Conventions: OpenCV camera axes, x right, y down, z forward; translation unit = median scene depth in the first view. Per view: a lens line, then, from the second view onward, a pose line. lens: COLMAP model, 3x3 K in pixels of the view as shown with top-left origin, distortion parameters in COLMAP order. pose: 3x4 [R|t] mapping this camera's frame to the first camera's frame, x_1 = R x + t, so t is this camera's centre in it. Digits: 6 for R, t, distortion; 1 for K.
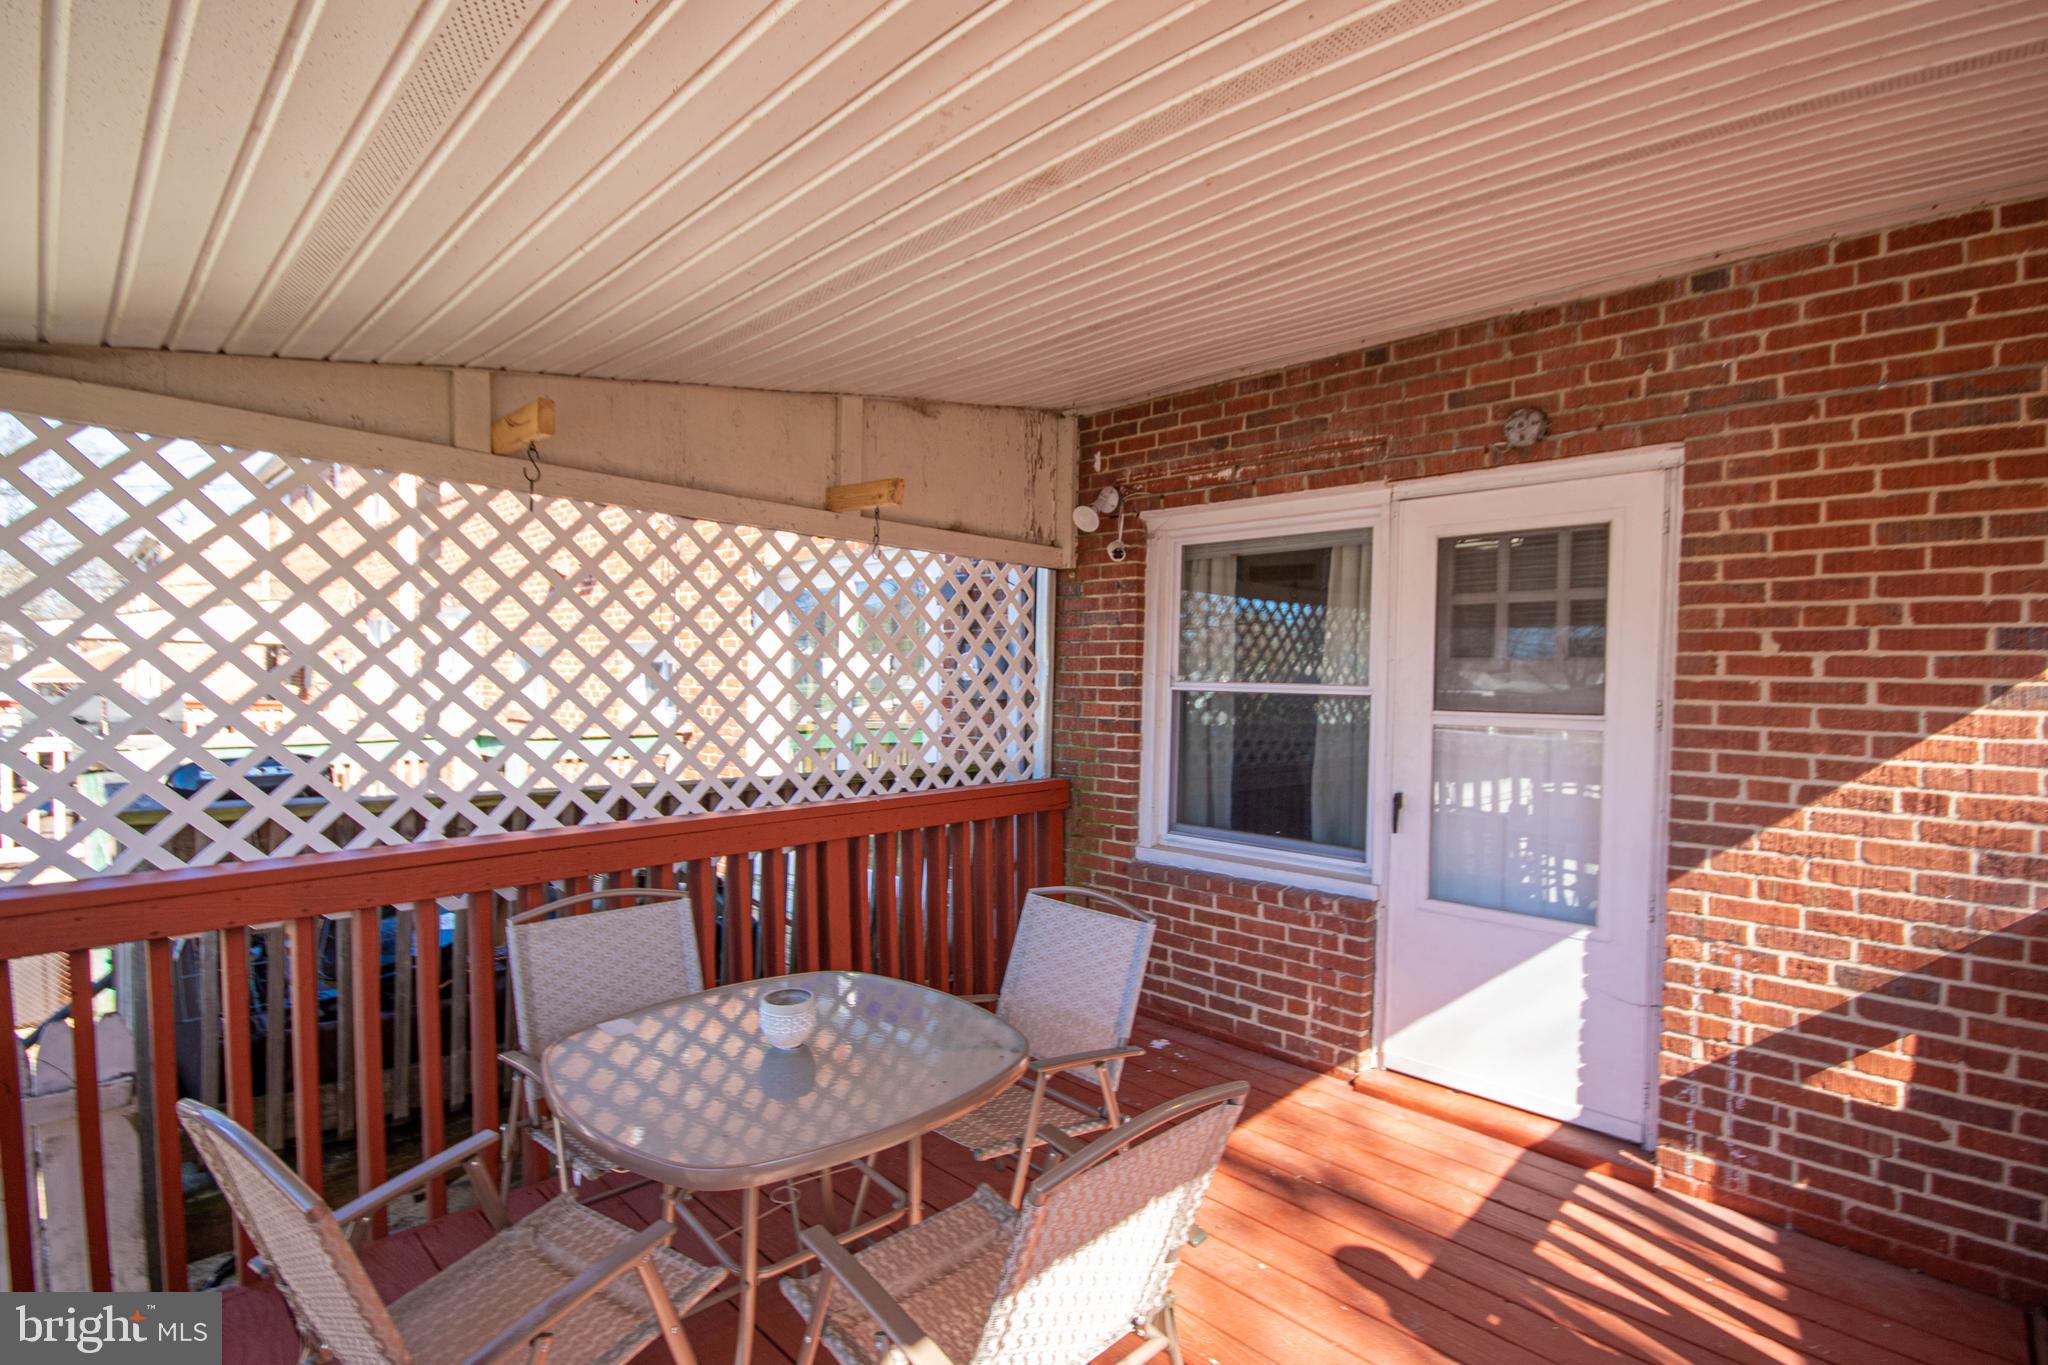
lens RADIAL K [[951.4, 0, 1031.7], [0, 951.4, 710.3], [0, 0, 1]] dist [0.004028, -0.007029]
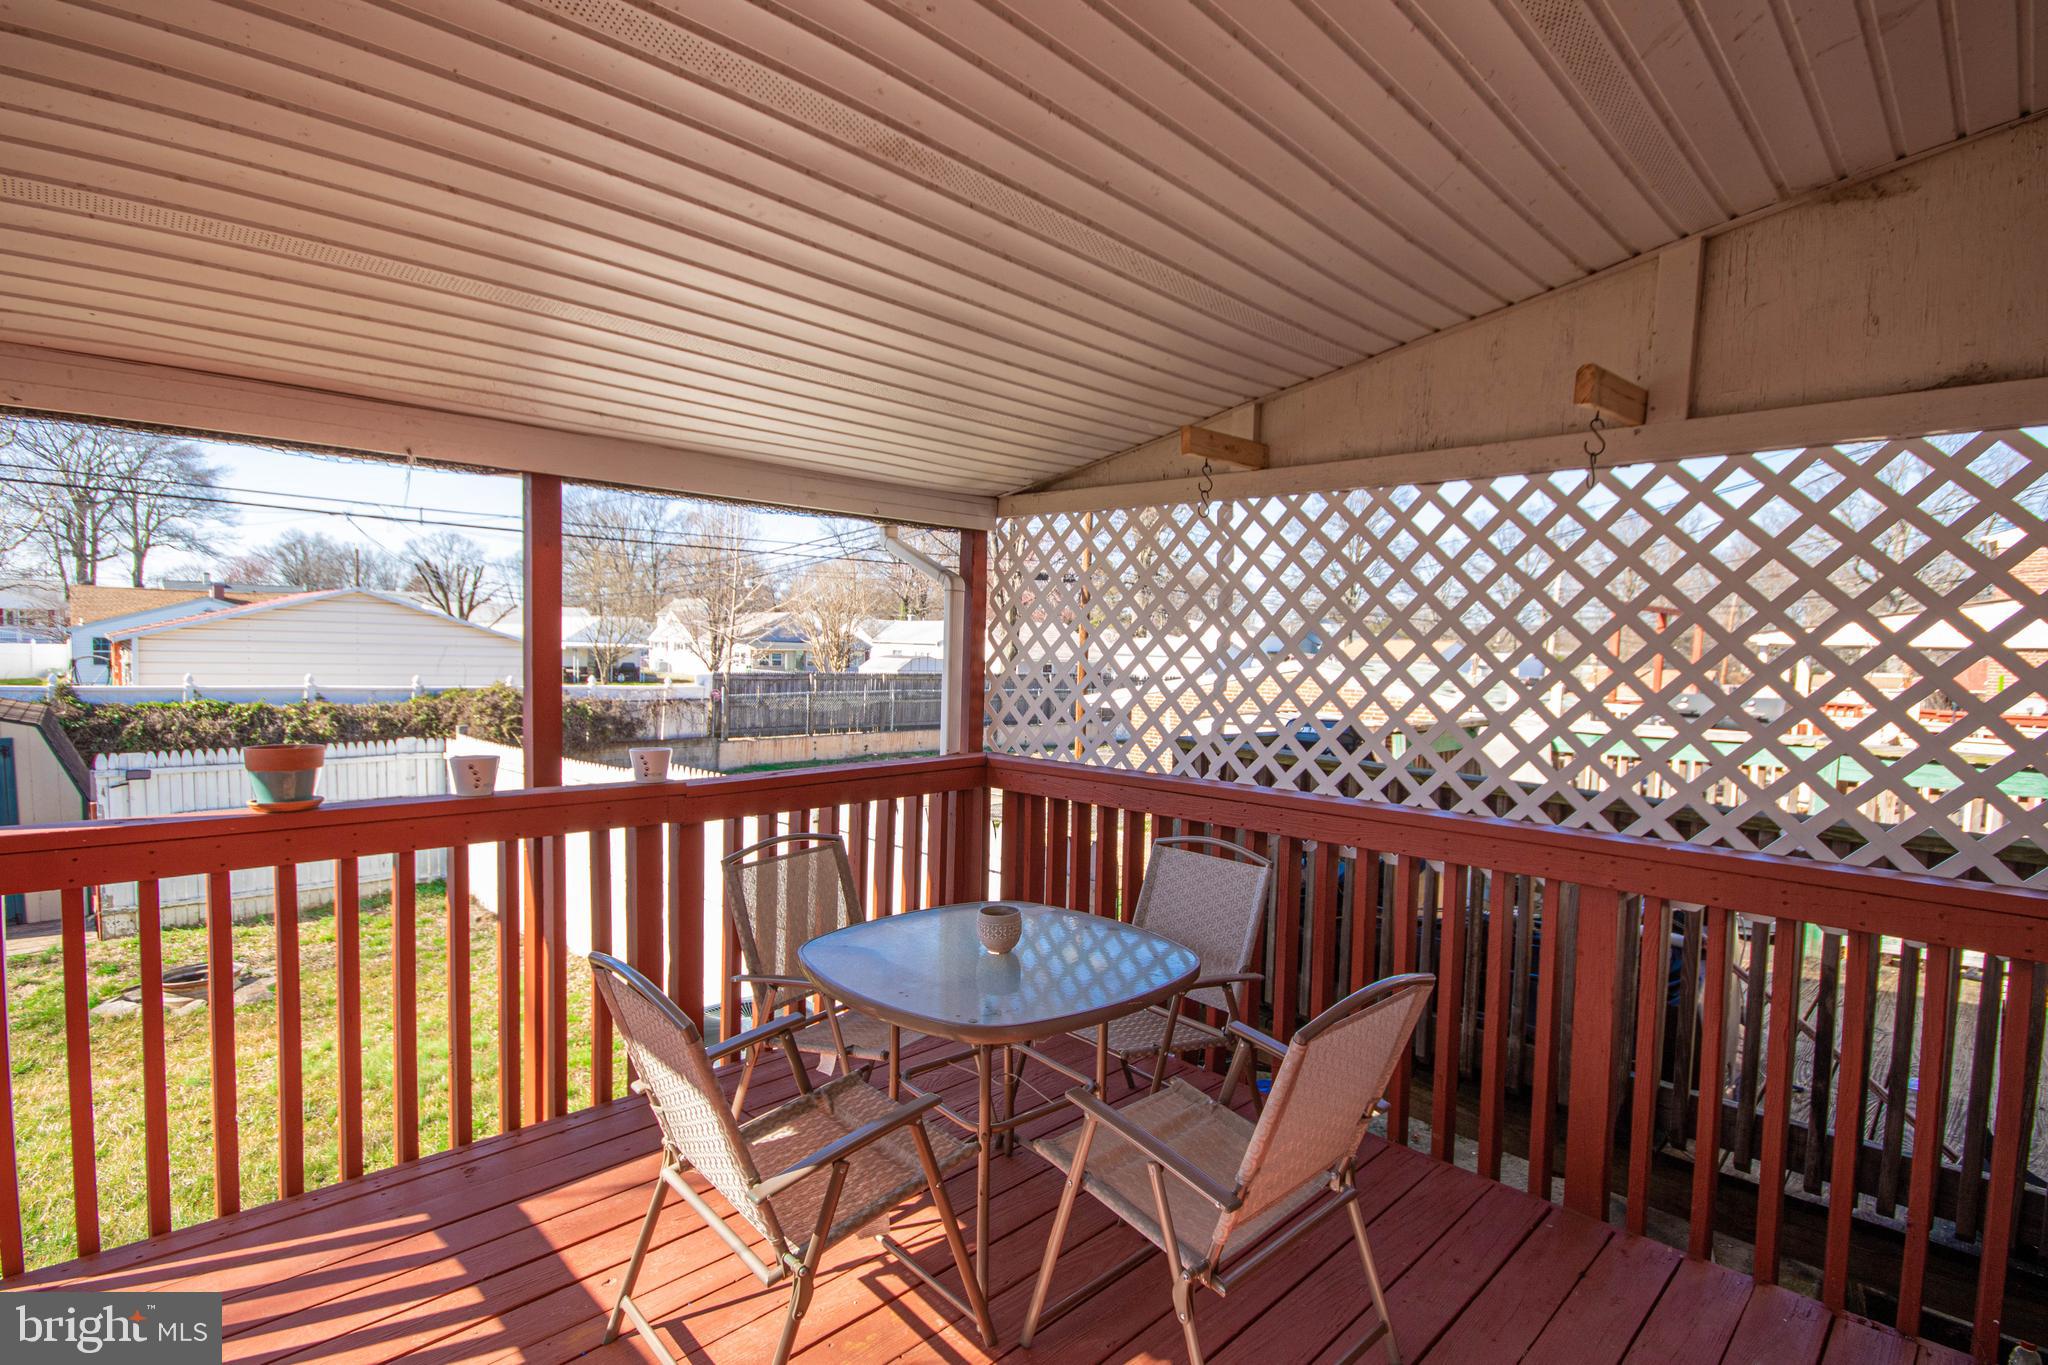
lens RADIAL K [[951.4, 0, 1037.3], [0, 951.4, 709.9], [0, 0, 1]] dist [0.004028, -0.007029]
pose [[-0.022584, 0.052344, -0.998374, 0.595844], [-0.057542, 0.996905, 0.053569, -0.013097], [0.998088, 0.058659, -0.019502, 0.686636]]
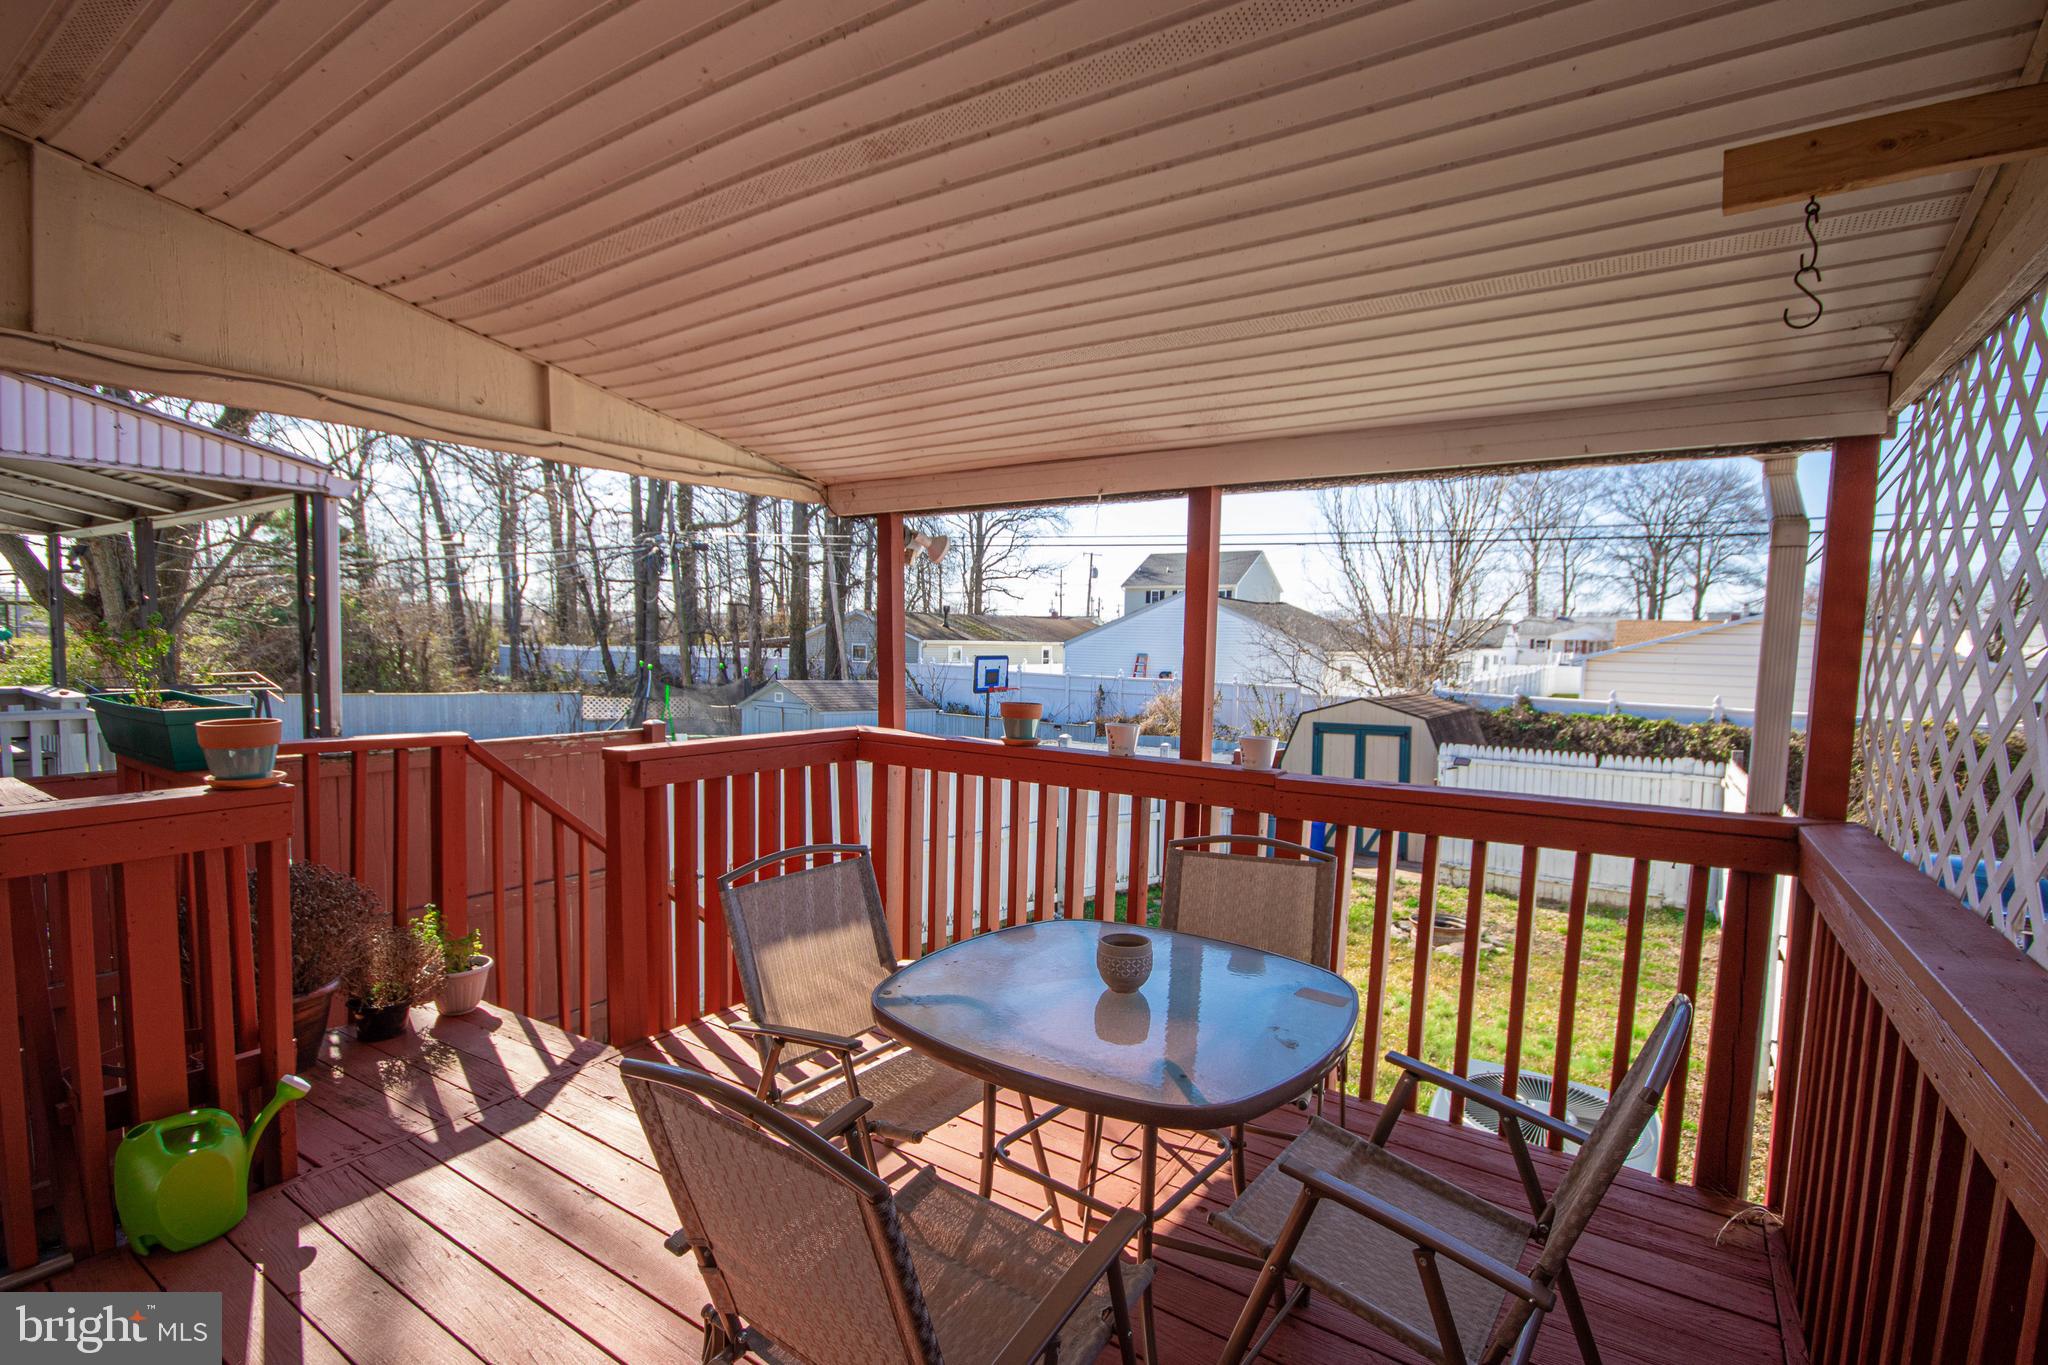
lens RADIAL K [[951.4, 0, 1056.0], [0, 951.4, 703.9], [0, 0, 1]] dist [0.004028, -0.007029]
pose [[-0.982677, -0.025102, -0.183617, -0.017443], [-0.043956, 0.994082, 0.099342, -0.025197], [0.180036, 0.105692, -0.977965, 1.243947]]
